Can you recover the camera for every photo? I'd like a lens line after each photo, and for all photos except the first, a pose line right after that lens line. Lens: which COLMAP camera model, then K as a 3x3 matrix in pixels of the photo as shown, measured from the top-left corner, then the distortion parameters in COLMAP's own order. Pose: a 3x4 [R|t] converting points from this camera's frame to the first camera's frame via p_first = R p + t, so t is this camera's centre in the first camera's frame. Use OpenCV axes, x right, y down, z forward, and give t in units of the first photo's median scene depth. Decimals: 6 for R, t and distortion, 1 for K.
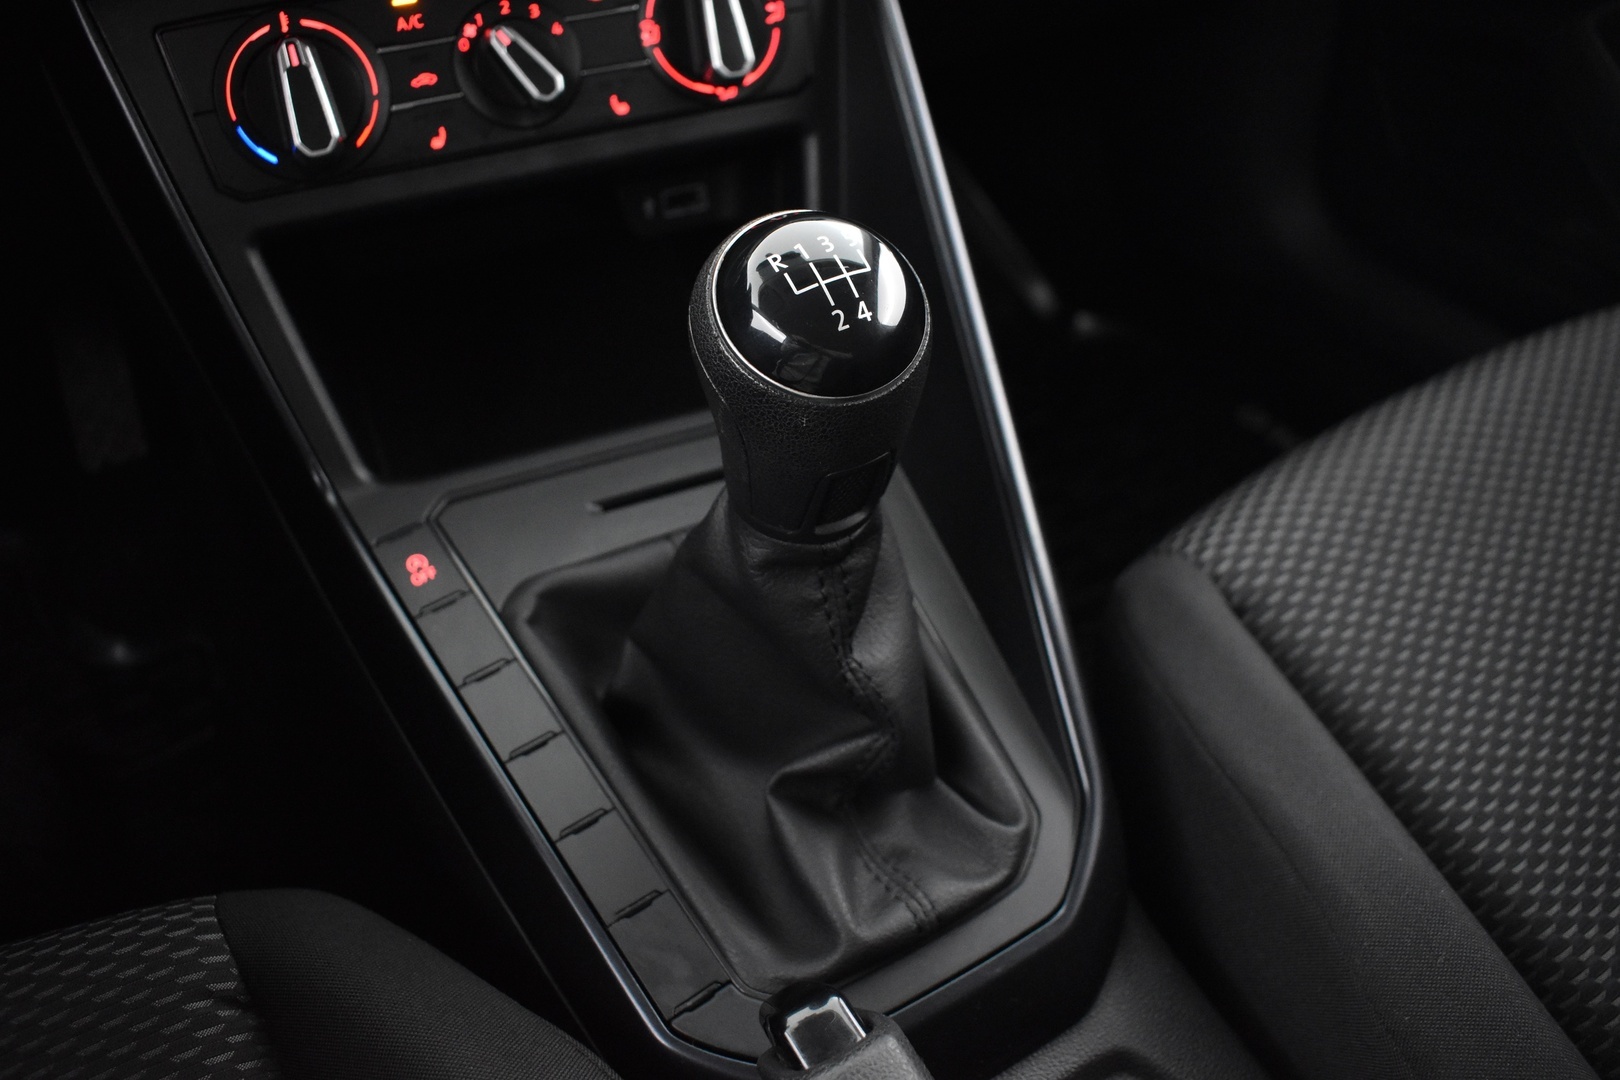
lens RADIAL K [[1355.6, 0, 810.8], [0, 1355.6, 543.5], [0, 0, 1]] dist [-0.095900, -0.007974]
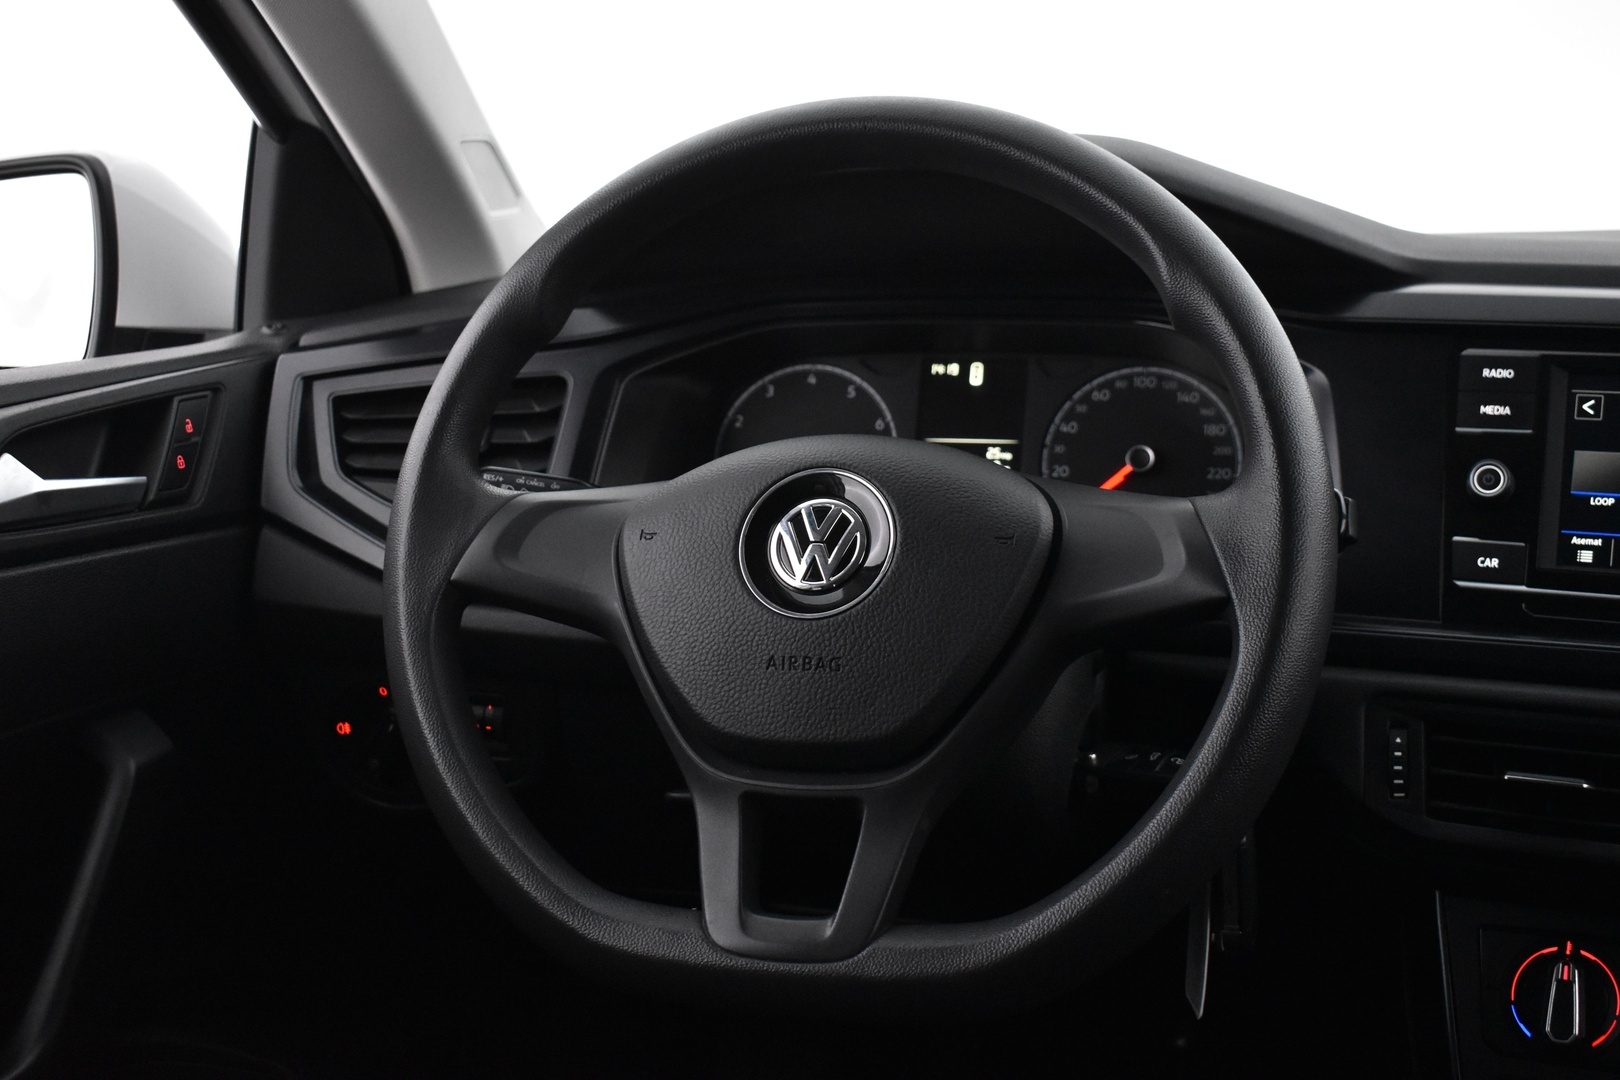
lens RADIAL K [[1963.9, 0, 813.0], [0, 1963.9, 508.3], [0, 0, 1]] dist [-0.049066, 0.000000]
pose [[0.673824, 0.127292, -0.727845, 0.490718], [-0.471672, 0.832339, -0.291098, 0.196623], [0.568759, 0.539453, 0.620890, -0.974715]]
